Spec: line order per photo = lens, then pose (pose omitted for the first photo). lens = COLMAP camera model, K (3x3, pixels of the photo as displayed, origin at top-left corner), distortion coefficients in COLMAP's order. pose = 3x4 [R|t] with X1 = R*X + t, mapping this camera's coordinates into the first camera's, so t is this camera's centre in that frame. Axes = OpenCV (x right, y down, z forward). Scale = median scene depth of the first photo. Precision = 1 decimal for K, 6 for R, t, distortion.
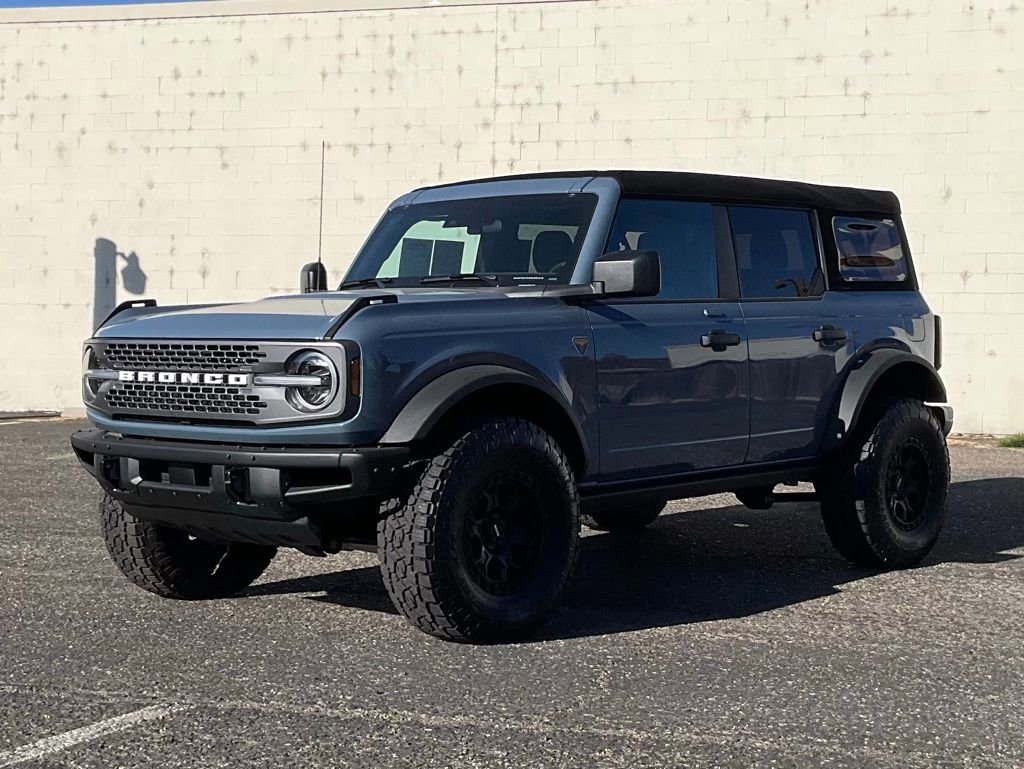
lens RADIAL K [[1684.9, 0, 551.8], [0, 1684.9, 335.0], [0, 0, 1]] dist [0.069613, 0.043396]
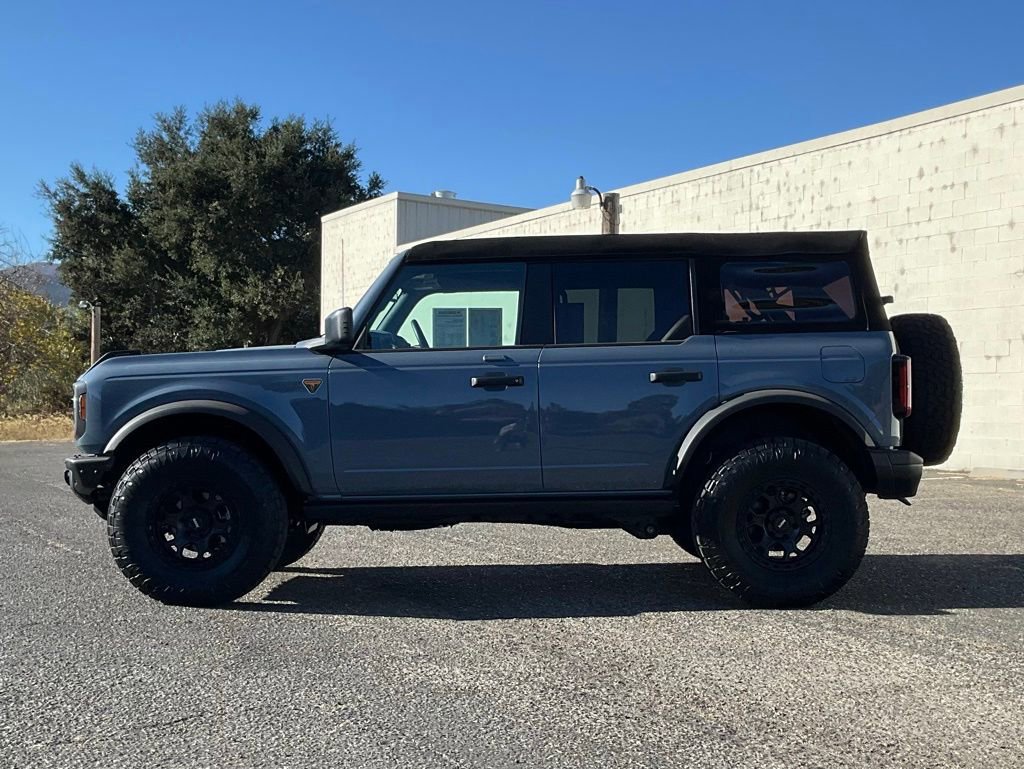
lens RADIAL K [[1410.2, 0, 515.0], [0, 1410.2, 419.8], [0, 0, 1]] dist [0.099774, -0.118519]
pose [[0.664510, 0.002532, -0.747275, 0.881312], [0.001045, 0.999990, 0.004317, 0.026639], [0.747279, -0.003650, 0.664500, 0.398404]]
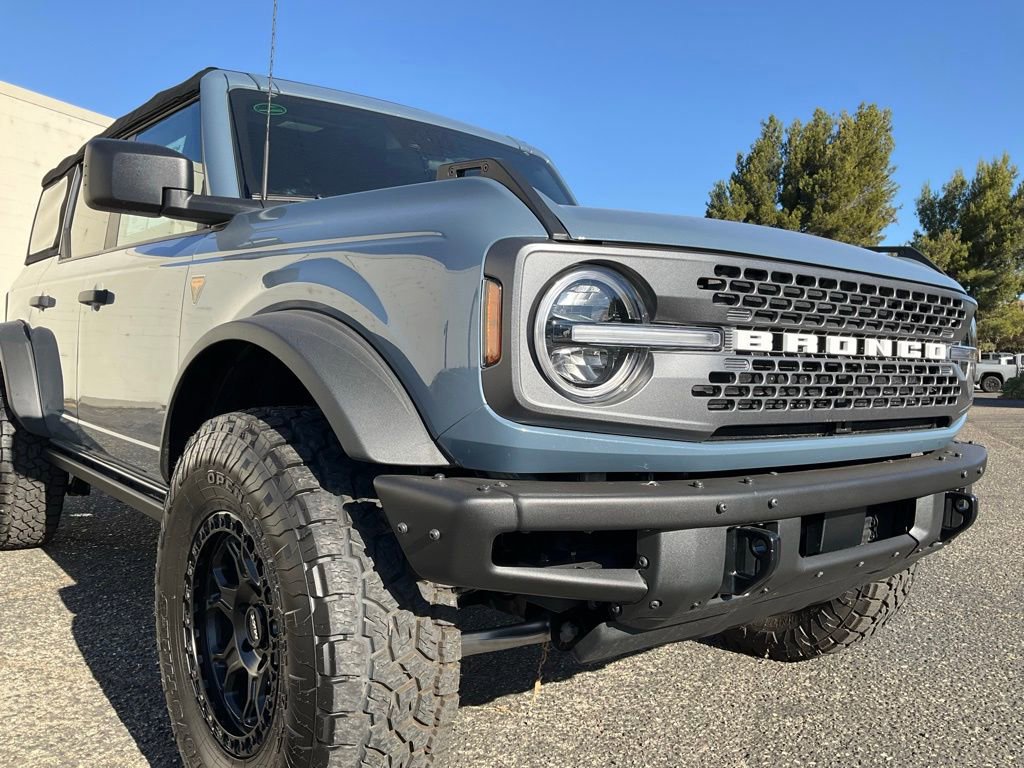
lens RADIAL K [[848.1, 0, 512.0], [0, 848.1, 384.0], [0, 0, 1]] dist [0.100722, -0.208392]
pose [[0.150430, -0.022465, 0.988365, -0.461737], [-0.020615, 0.999453, 0.025854, 0.029430], [-0.988406, -0.024264, 0.149885, 0.974686]]
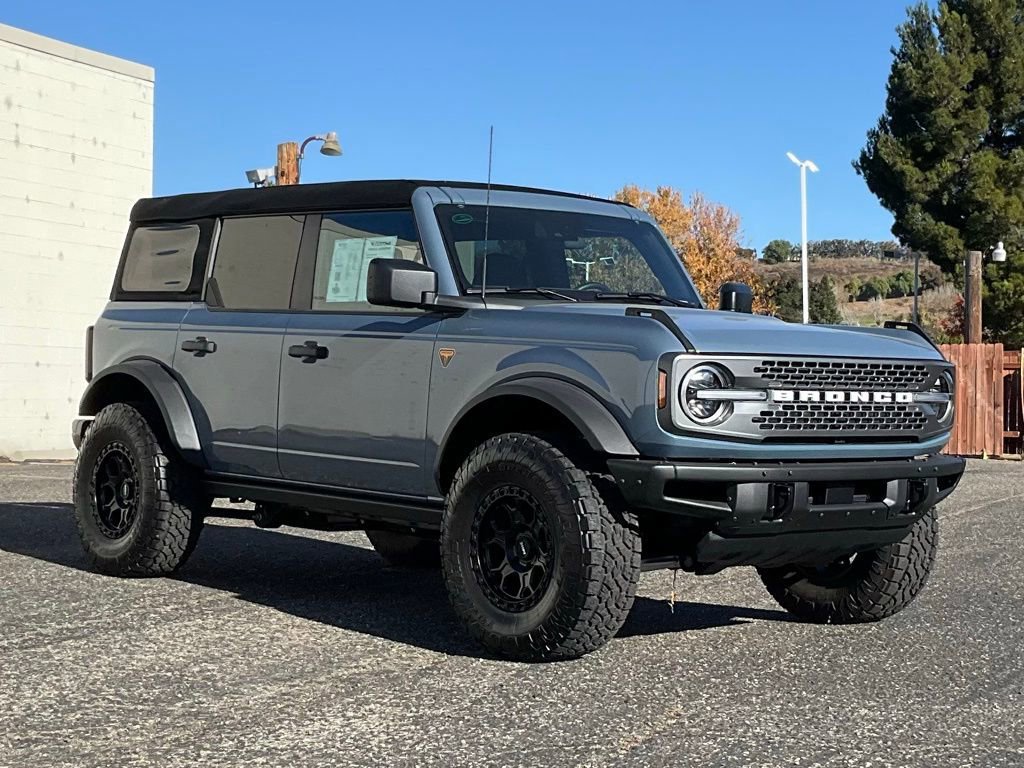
lens RADIAL K [[1939.1, 0, 512.0], [0, 1939.1, 384.0], [0, 0, 1]] dist [0.039033, 0.239731]
pose [[0.129753, -0.002794, 0.991542, -1.257238], [-0.017172, 0.999840, 0.005065, 0.014036], [-0.991398, -0.017684, 0.129684, 0.955848]]
